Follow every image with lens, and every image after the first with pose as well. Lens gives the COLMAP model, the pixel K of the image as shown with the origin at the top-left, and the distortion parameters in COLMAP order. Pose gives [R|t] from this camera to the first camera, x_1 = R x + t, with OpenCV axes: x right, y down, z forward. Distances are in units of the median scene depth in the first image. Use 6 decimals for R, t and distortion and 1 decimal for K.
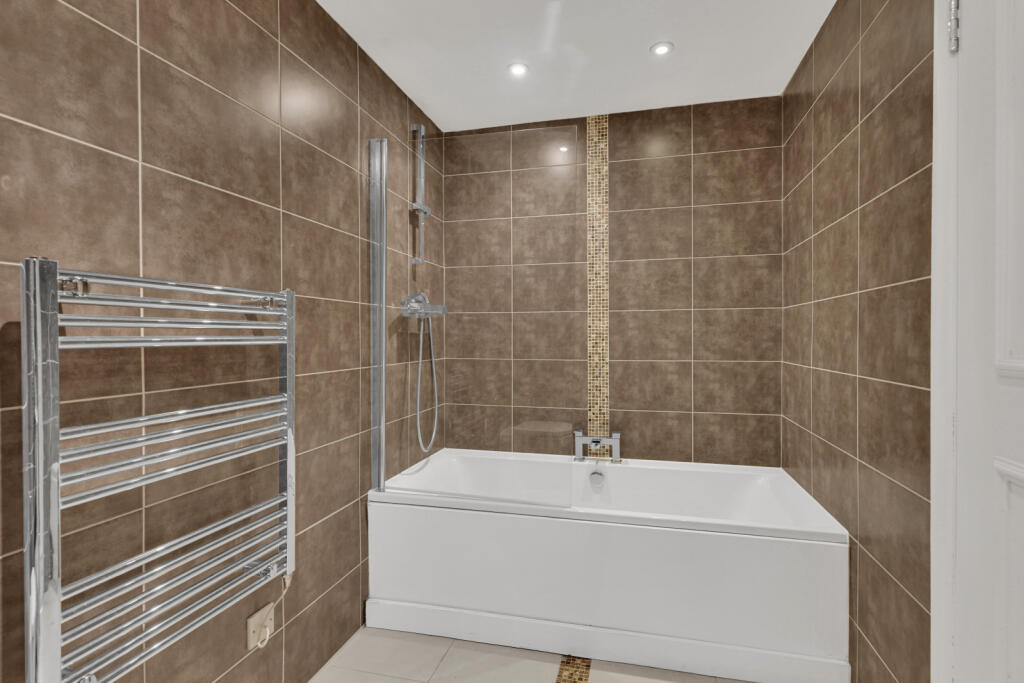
lens RADIAL K [[478.1, 0, 516.0], [0, 478.1, 339.5], [0, 0, 1]] dist [0.001181, 0.000083]
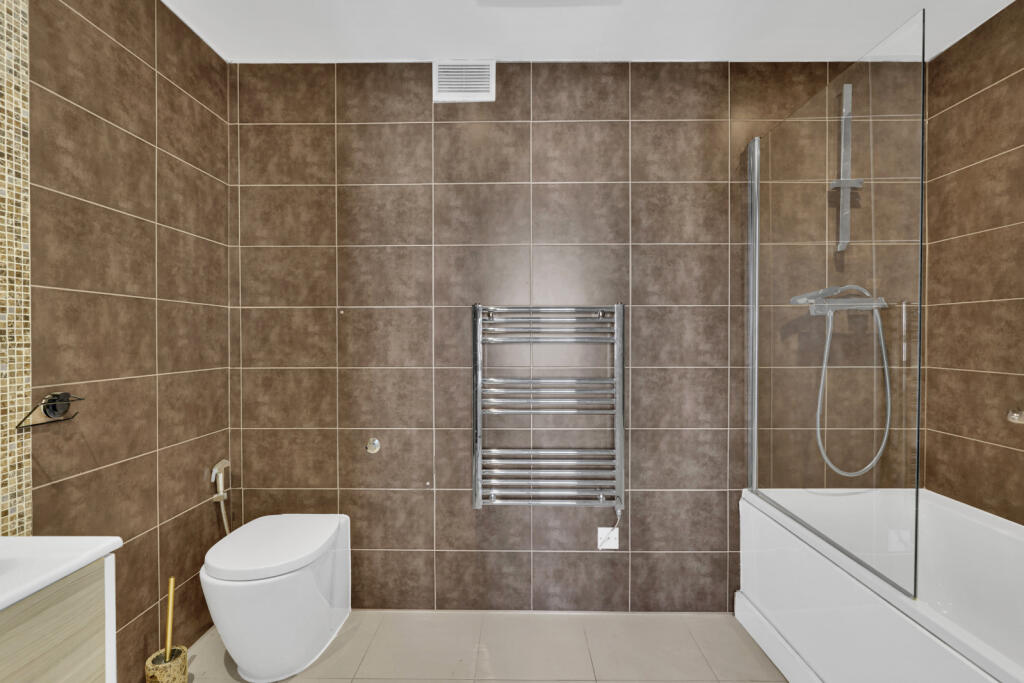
lens RADIAL K [[462.5, 0, 512.5], [0, 462.5, 339.7], [0, 0, 1]] dist [0.000523, 0.000216]
pose [[0.221625, 0.006442, -0.975111, 0.550718], [-0.006442, 0.999966, 0.005142, -0.003371], [0.975111, 0.005142, 0.221659, 0.298426]]
